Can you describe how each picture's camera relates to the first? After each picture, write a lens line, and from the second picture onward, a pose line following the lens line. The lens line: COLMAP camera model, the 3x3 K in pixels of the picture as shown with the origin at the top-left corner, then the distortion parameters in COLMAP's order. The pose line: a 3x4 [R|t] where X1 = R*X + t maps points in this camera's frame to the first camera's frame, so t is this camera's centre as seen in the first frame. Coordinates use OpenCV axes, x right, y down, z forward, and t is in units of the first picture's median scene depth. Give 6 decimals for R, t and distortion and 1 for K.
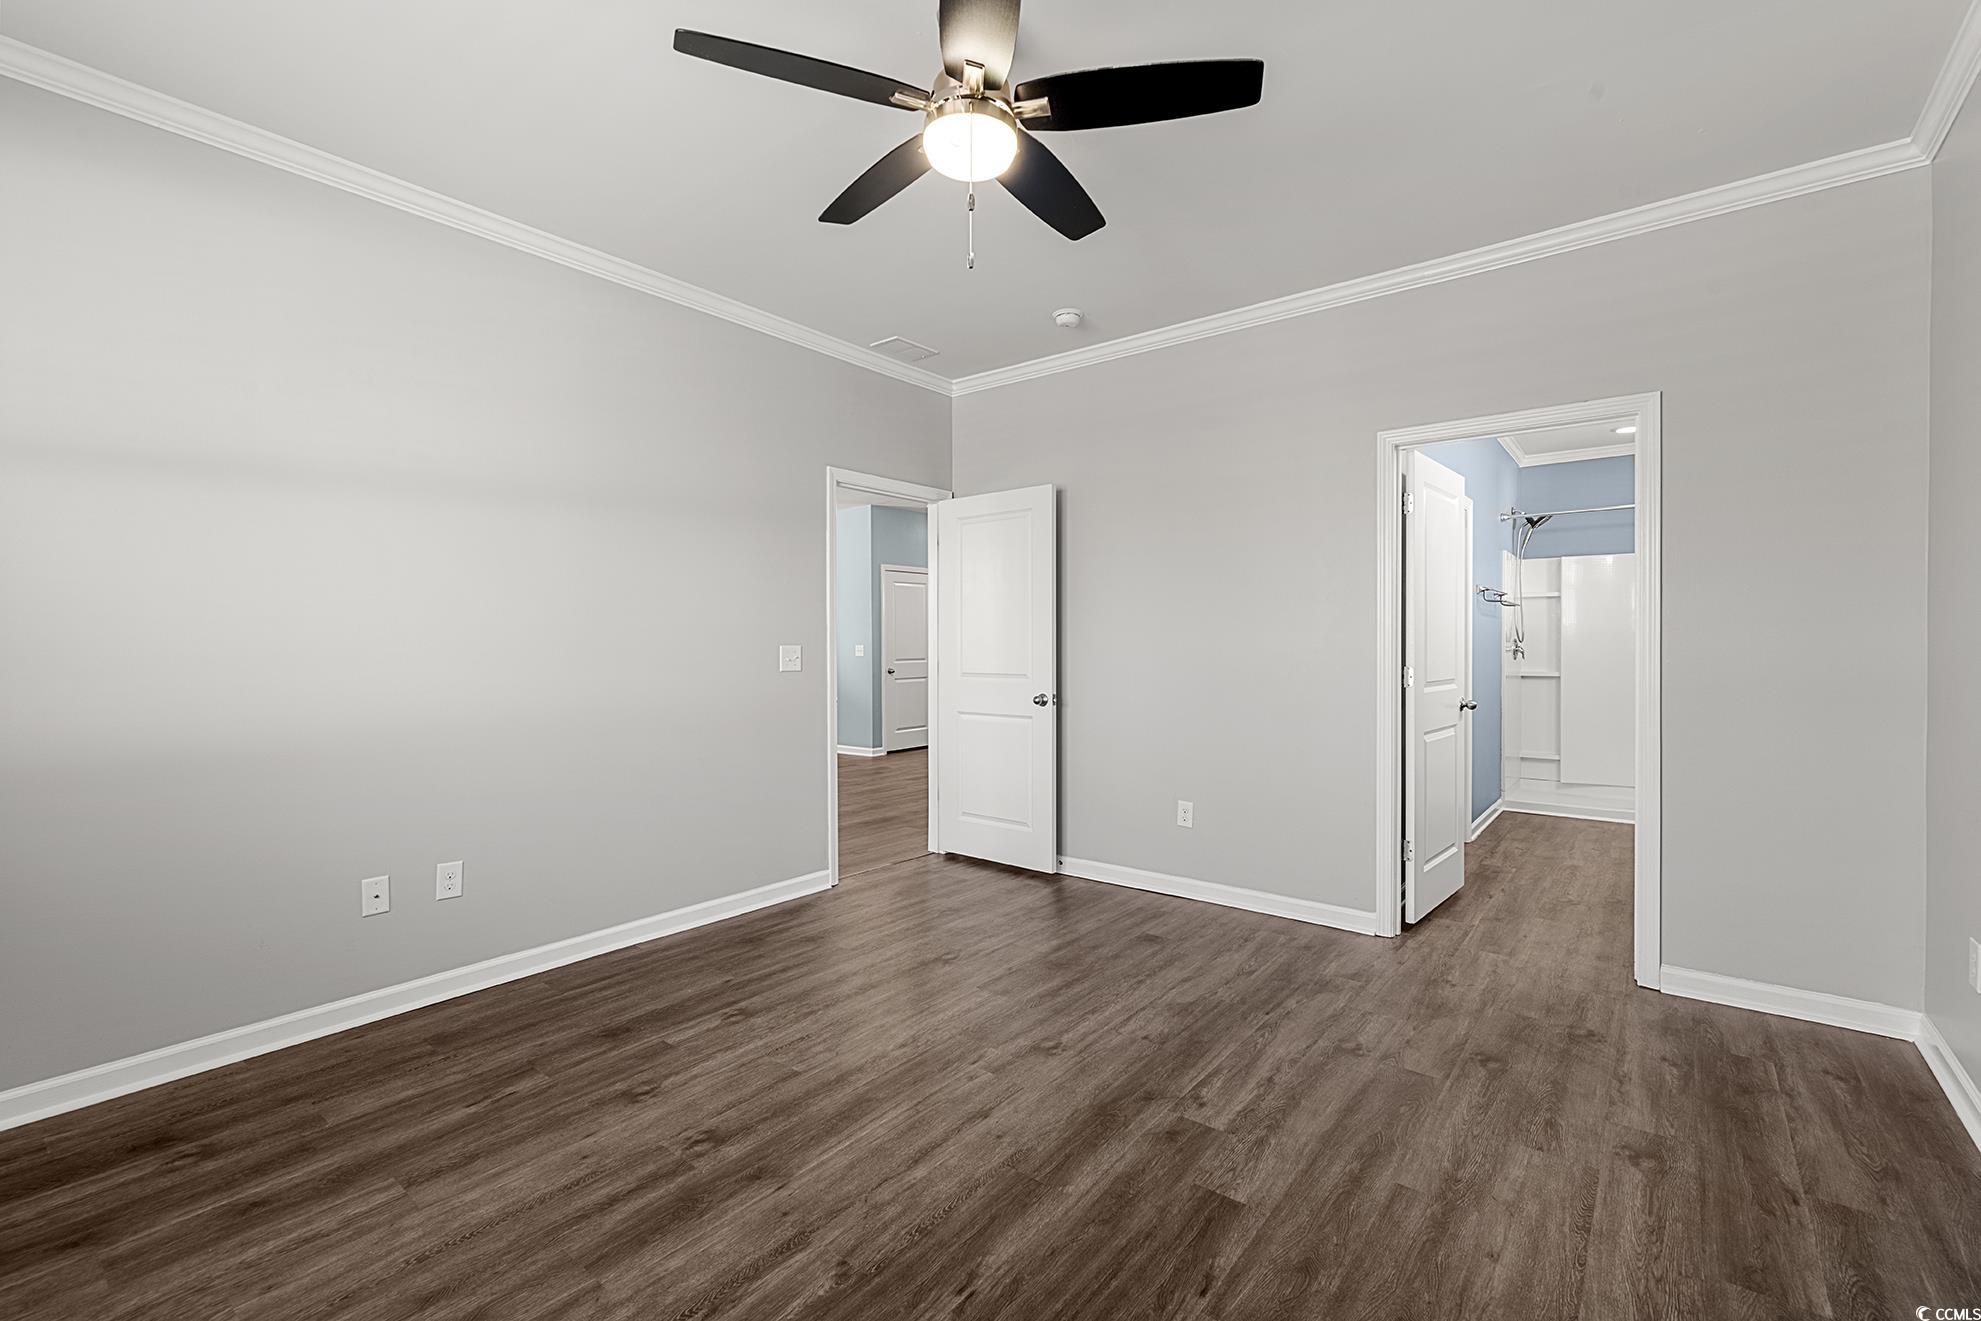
lens RADIAL K [[872.2, 0, 991.4], [0, 872.2, 652.5], [0, 0, 1]] dist [0.003643, 0.002090]
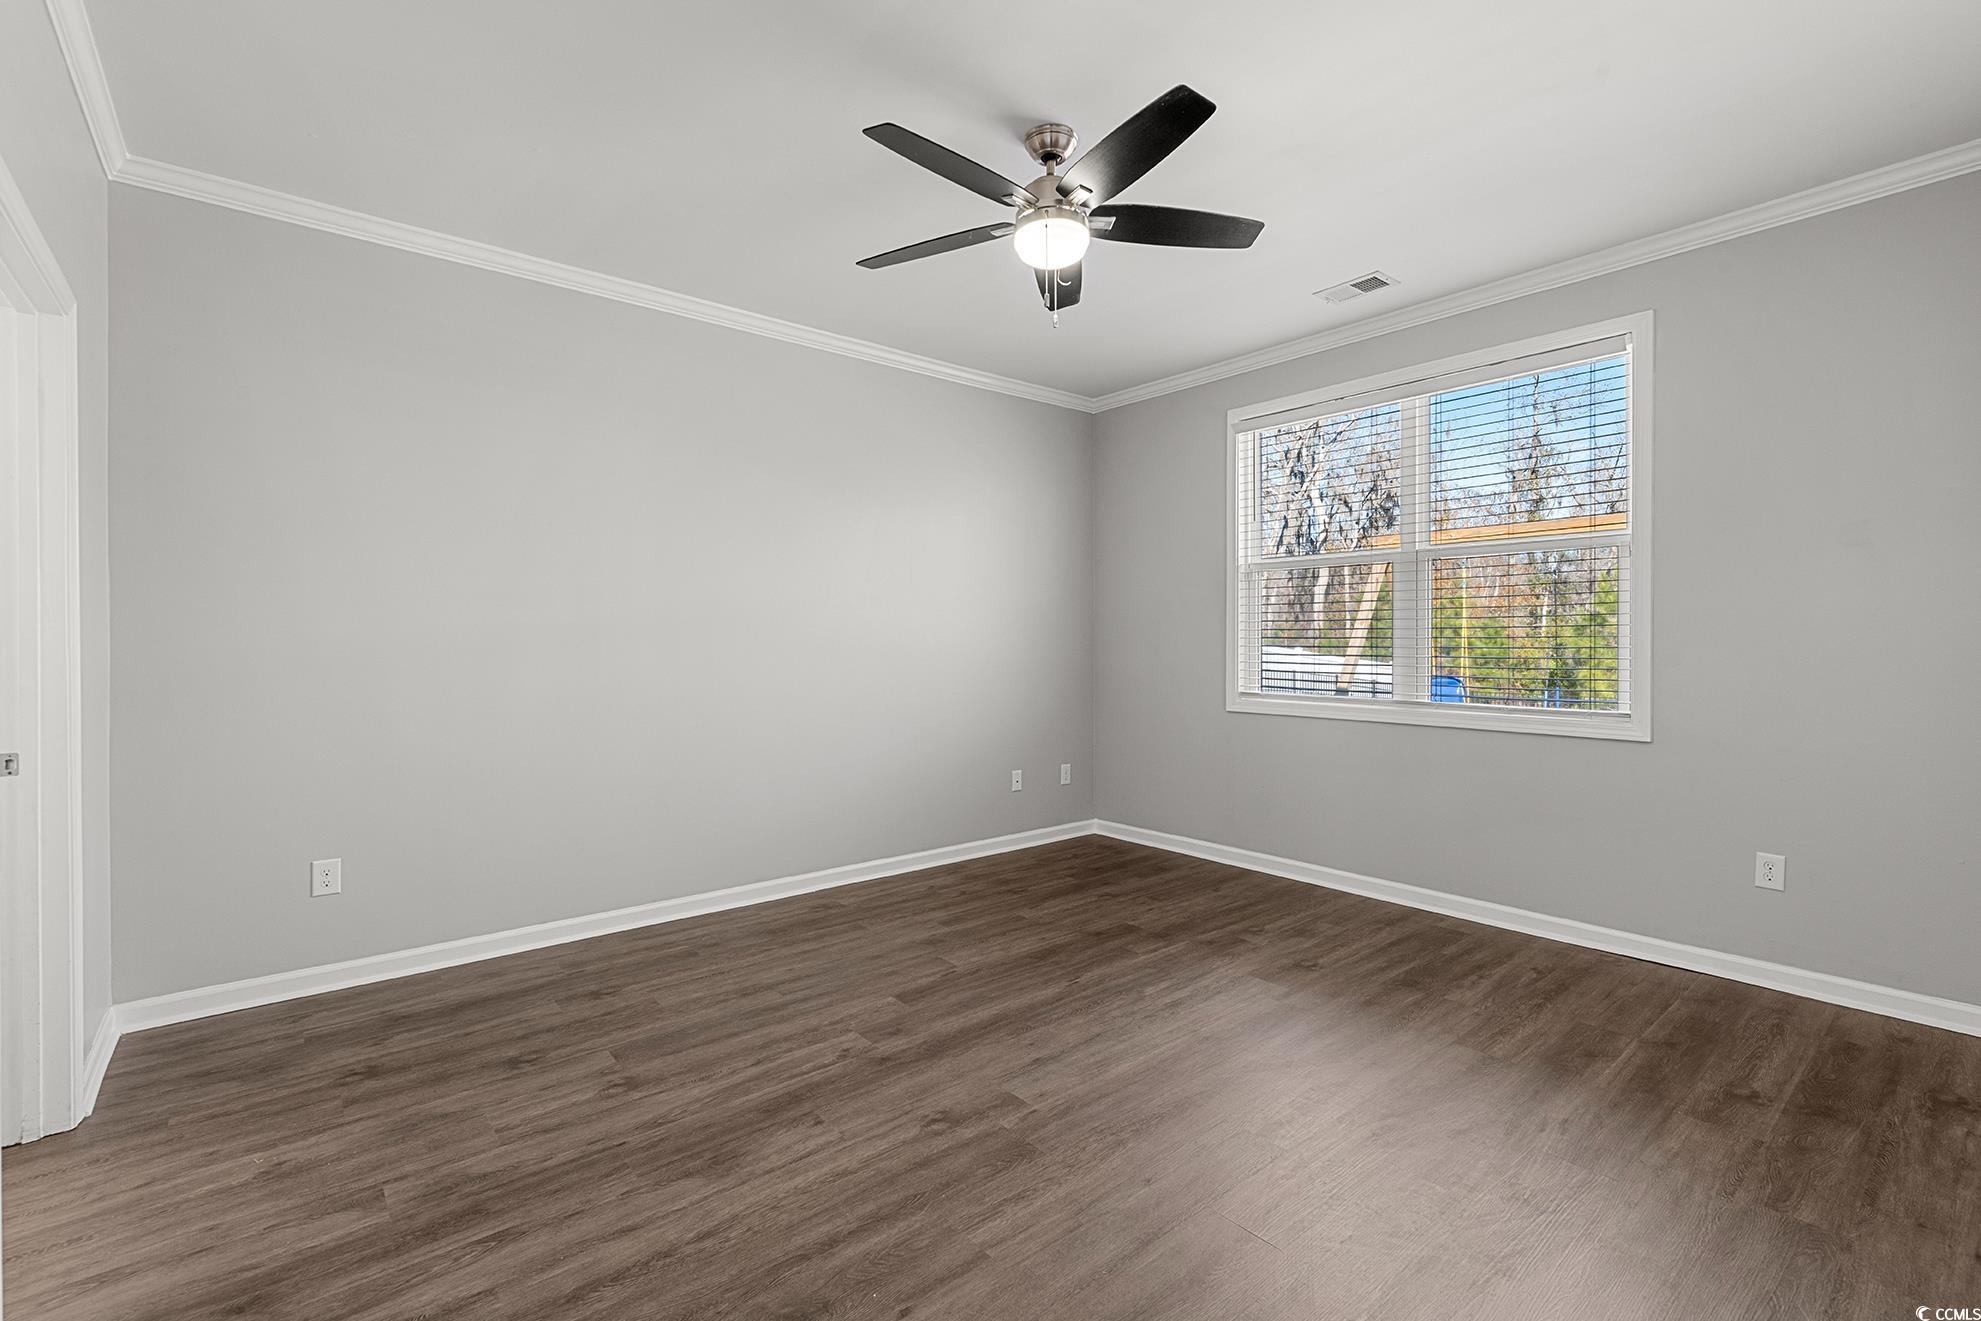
lens RADIAL K [[872.2, 0, 994.1], [0, 872.2, 650.9], [0, 0, 1]] dist [0.003643, 0.002090]
pose [[-0.978393, 0.001670, 0.206745, -0.168749], [0.005953, 0.999780, 0.020093, -0.018597], [-0.206666, 0.020890, -0.978188, 1.912694]]
